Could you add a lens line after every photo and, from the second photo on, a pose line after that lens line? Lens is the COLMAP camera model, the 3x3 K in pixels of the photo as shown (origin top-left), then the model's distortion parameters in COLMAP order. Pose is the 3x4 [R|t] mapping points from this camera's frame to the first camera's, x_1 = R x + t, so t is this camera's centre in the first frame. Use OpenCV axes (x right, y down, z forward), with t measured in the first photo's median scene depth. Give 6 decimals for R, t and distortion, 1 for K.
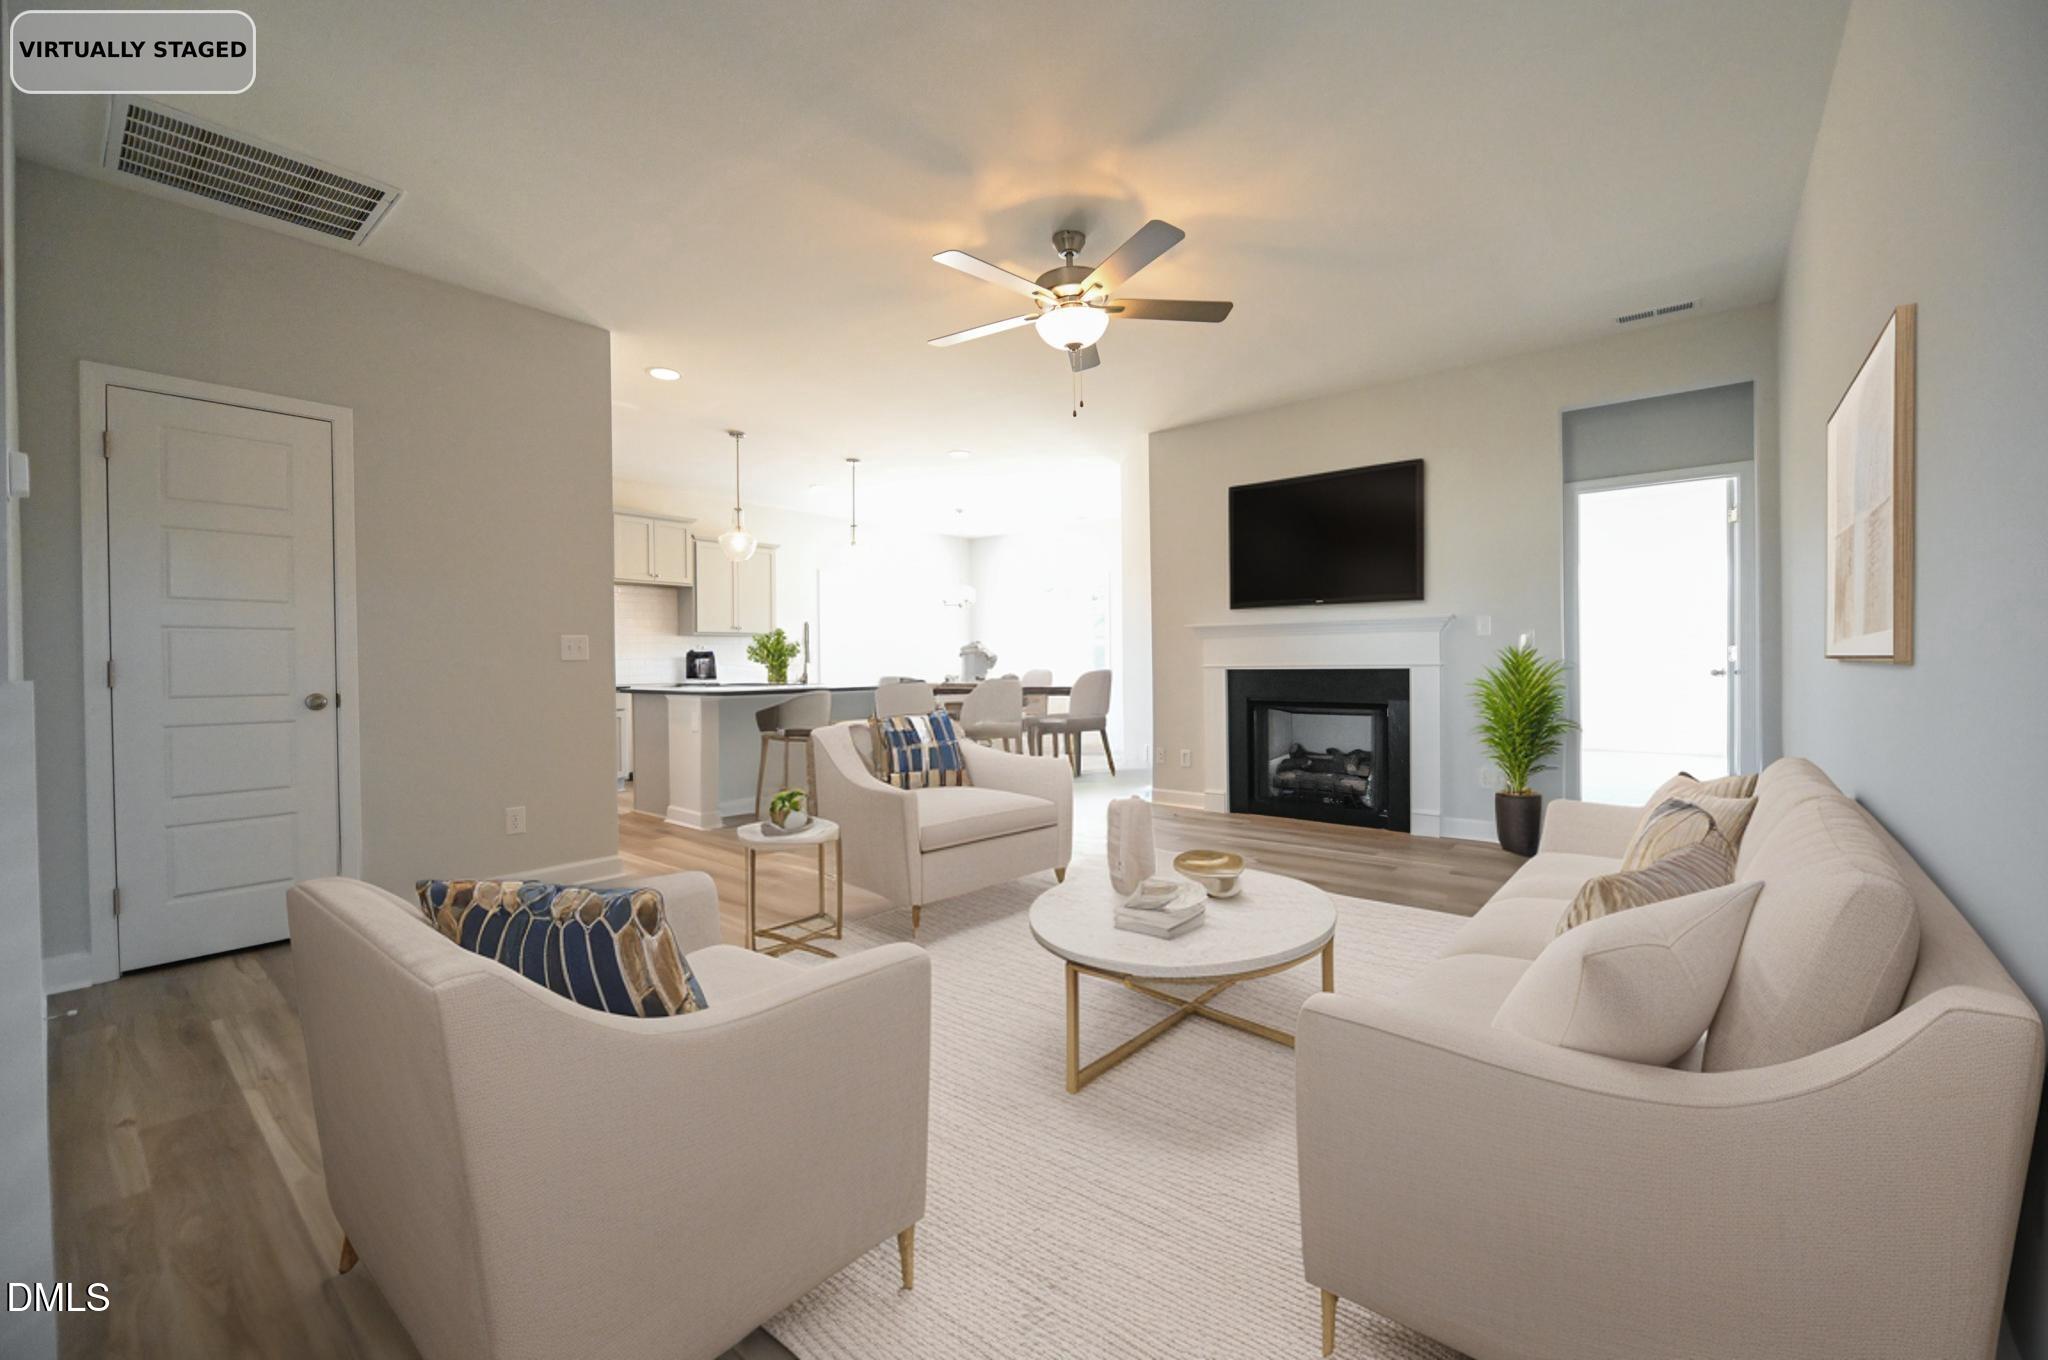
lens RADIAL K [[808.8, 0, 1026.4], [0, 808.8, 669.9], [0, 0, 1]] dist [-0.006958, -0.000463]
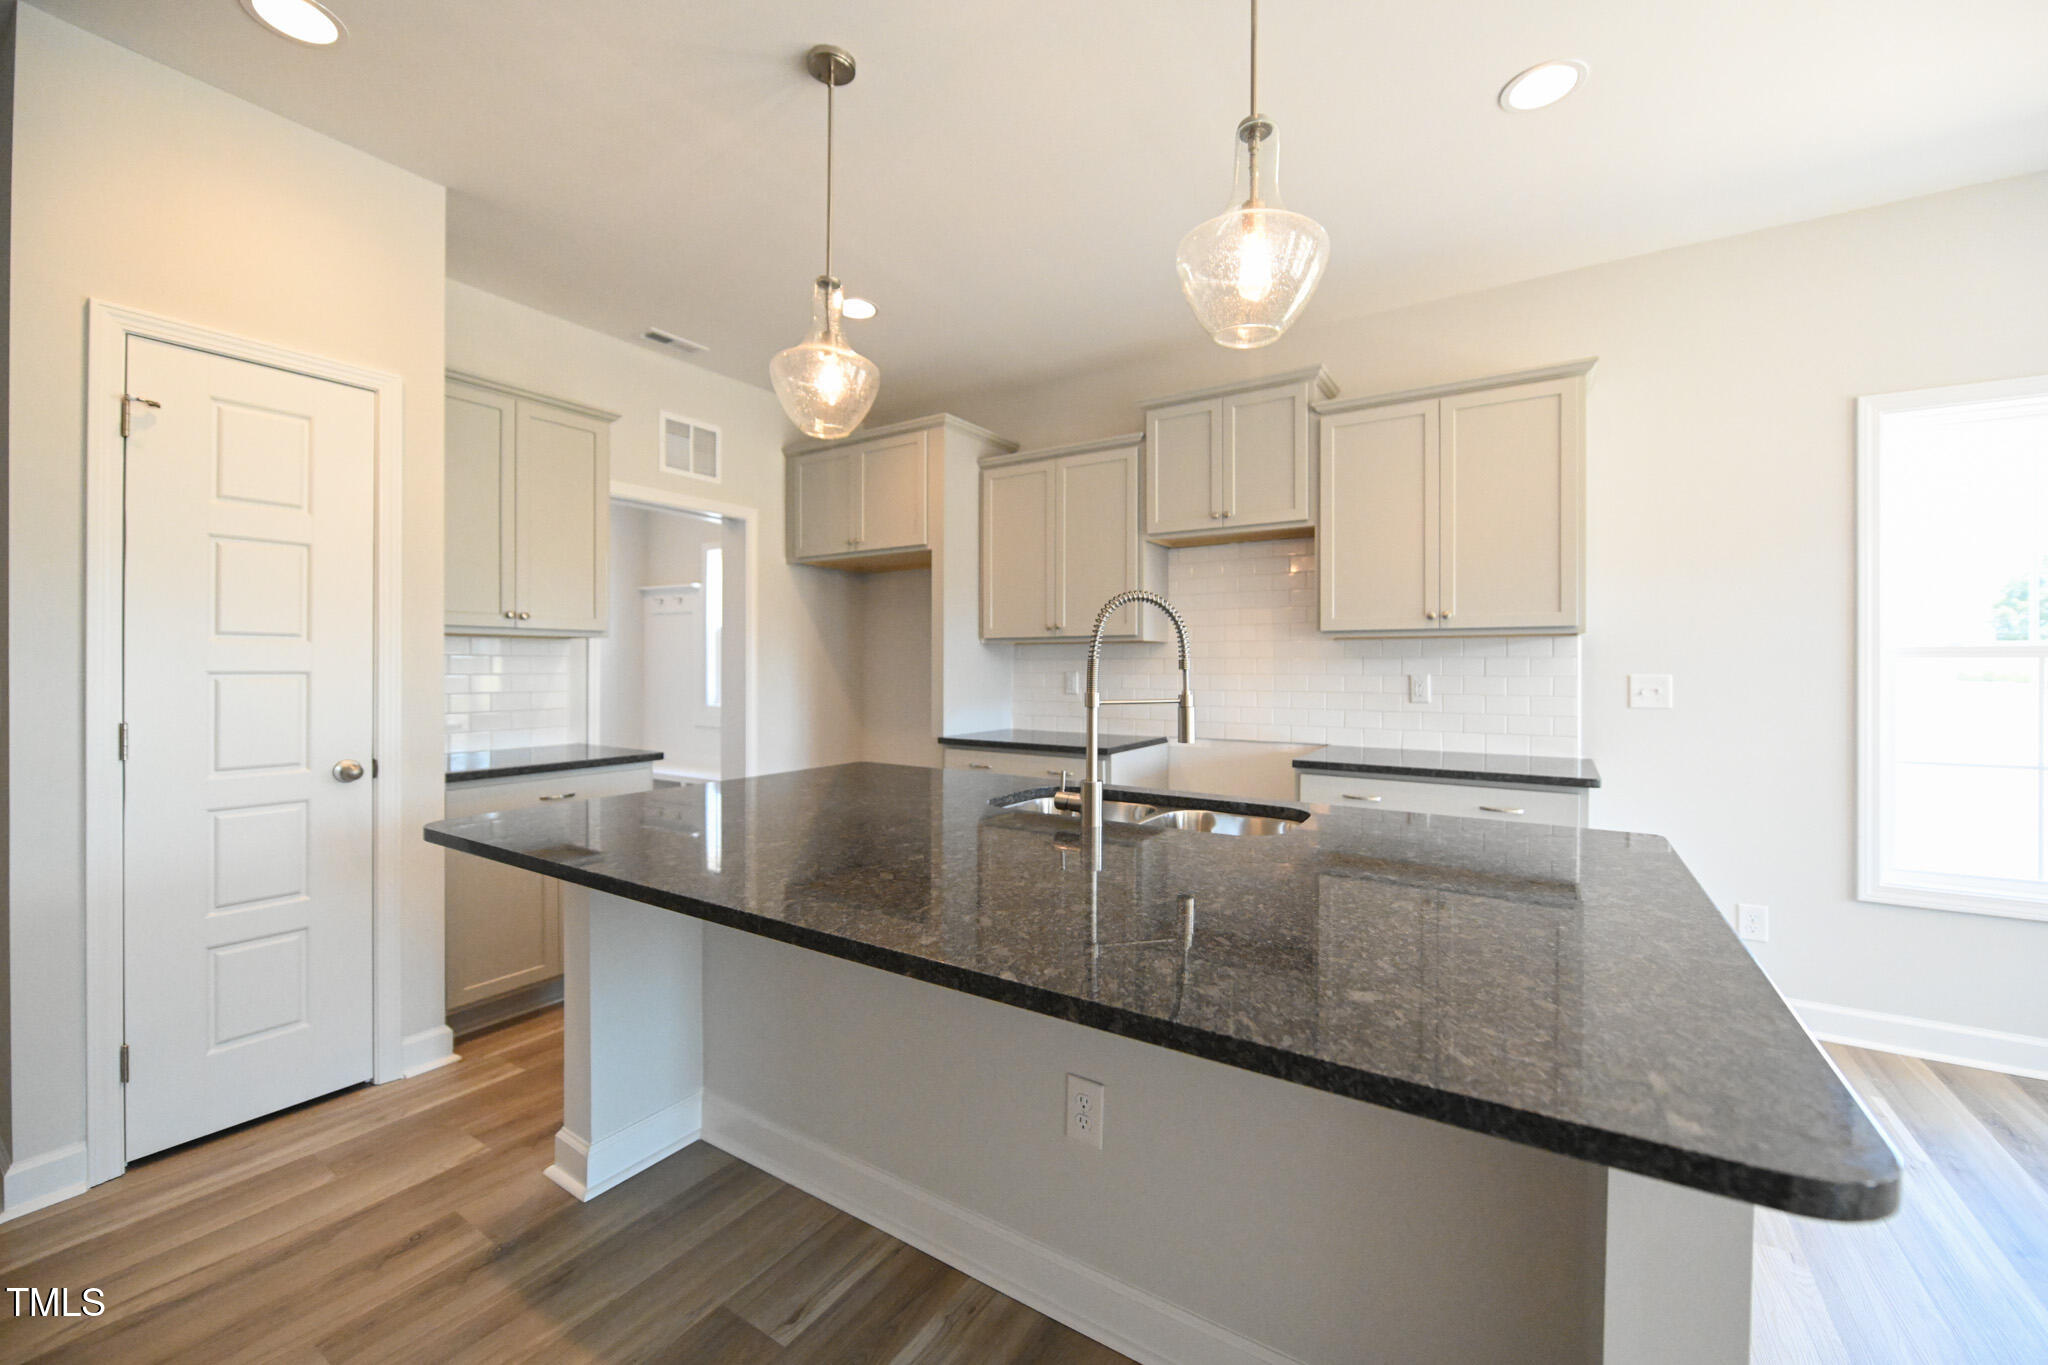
lens RADIAL K [[809.6, 0, 1024.1], [0, 809.6, 669.4], [0, 0, 1]] dist [-0.006078, -0.000567]
pose [[0.109819, 0.015947, -0.993824, -0.008011], [-0.013585, 0.999802, 0.014542, -0.045375], [0.993859, 0.011904, 0.110014, 1.164491]]
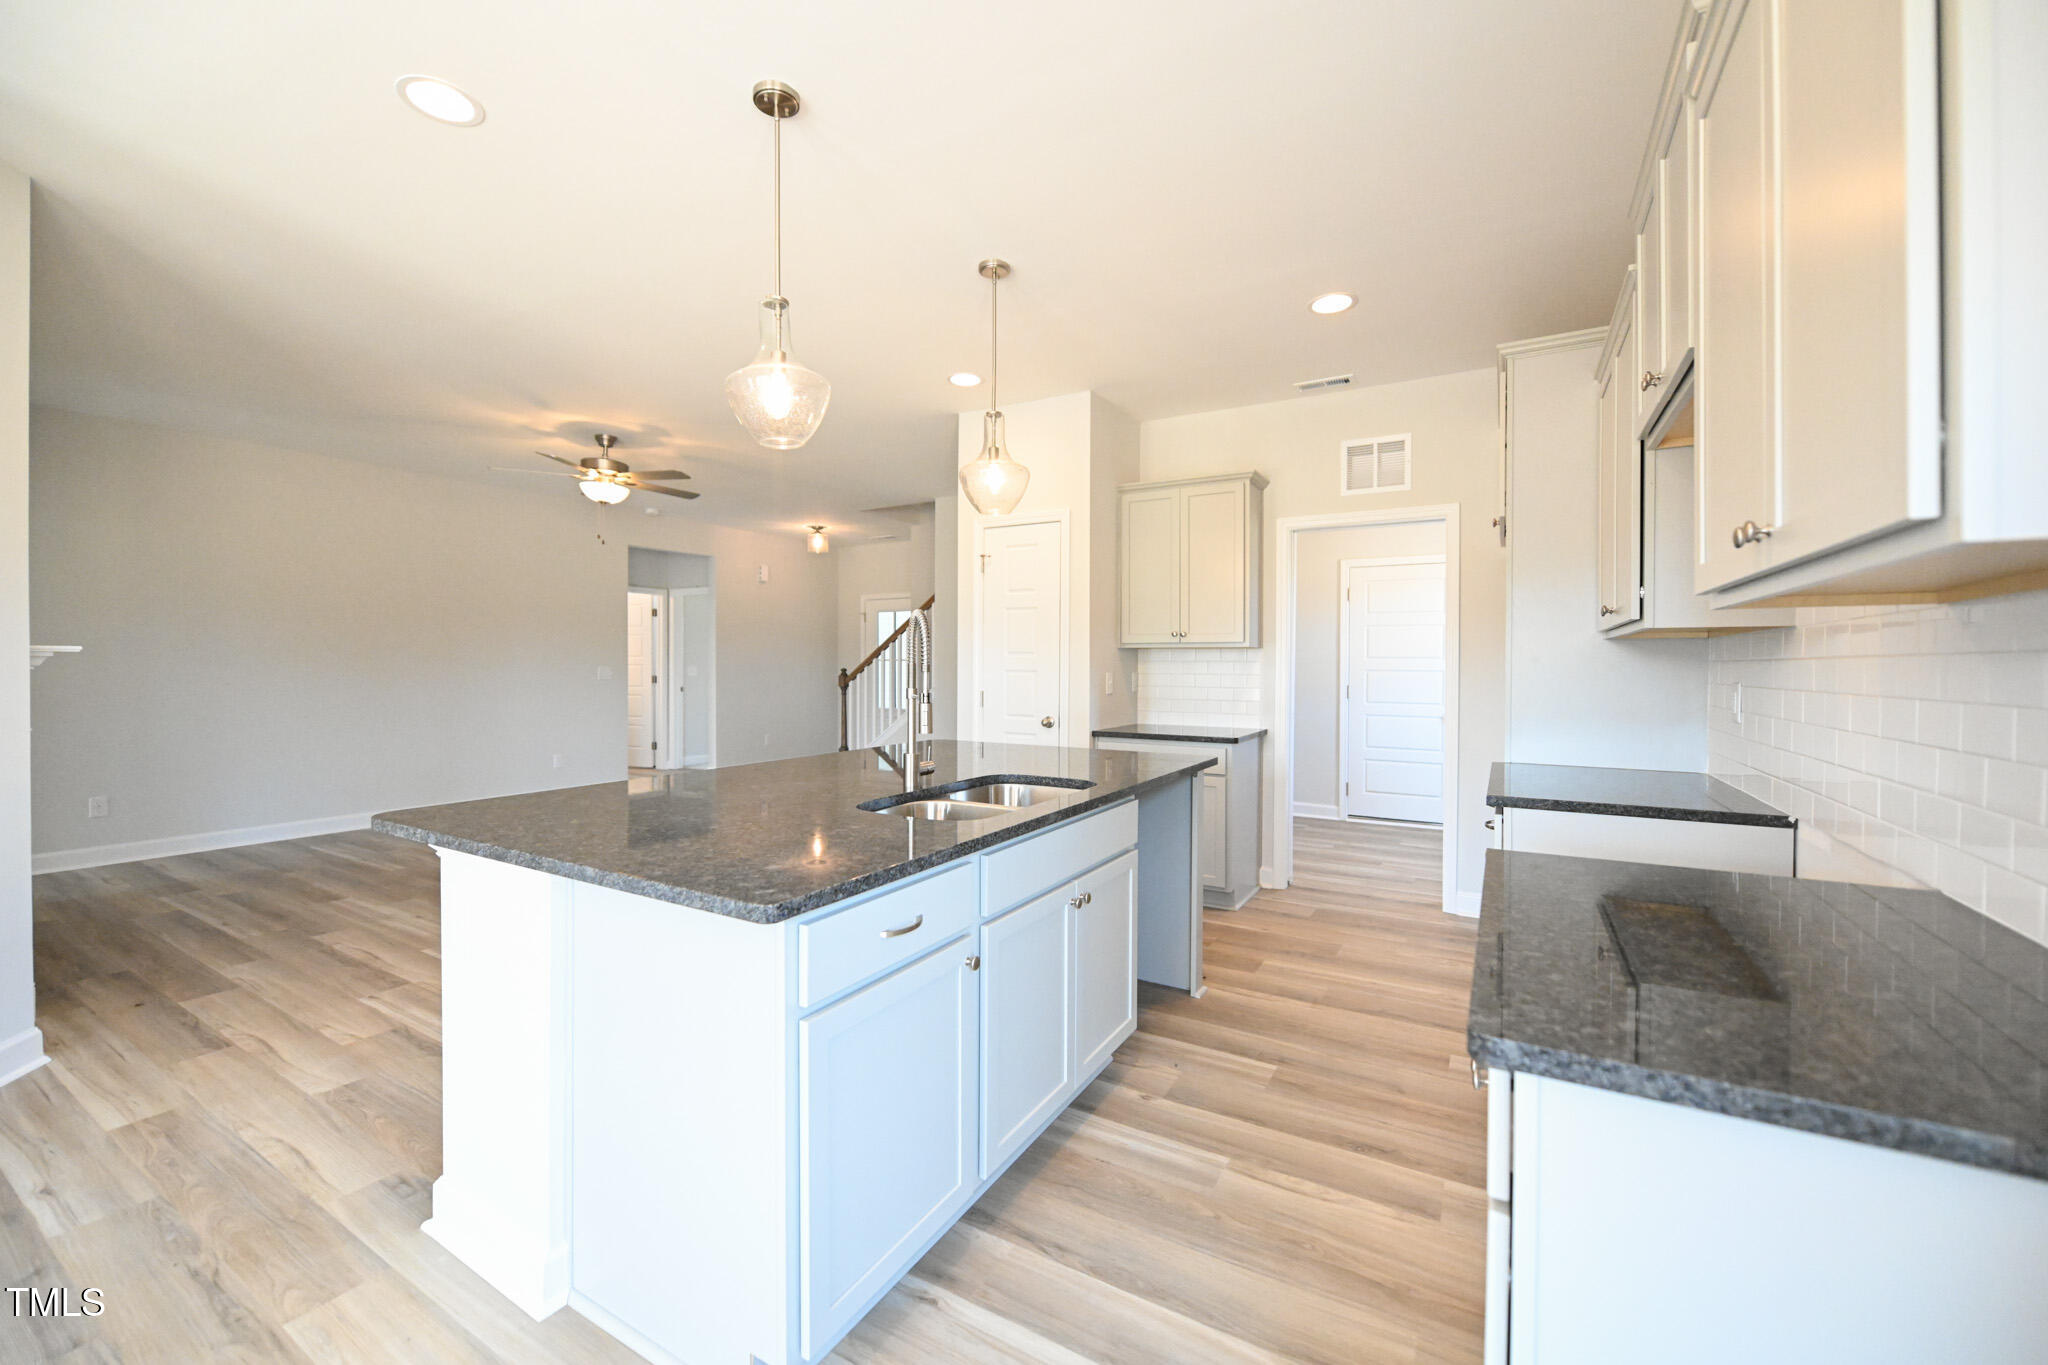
lens RADIAL K [[809.6, 0, 1014.8], [0, 809.6, 666.1], [0, 0, 1]] dist [-0.006078, -0.000567]
pose [[-0.989577, 0.007311, -0.143818, -0.327359], [0.005507, 0.999901, 0.012940, -0.049095], [0.143899, 0.012013, -0.989520, 1.682462]]
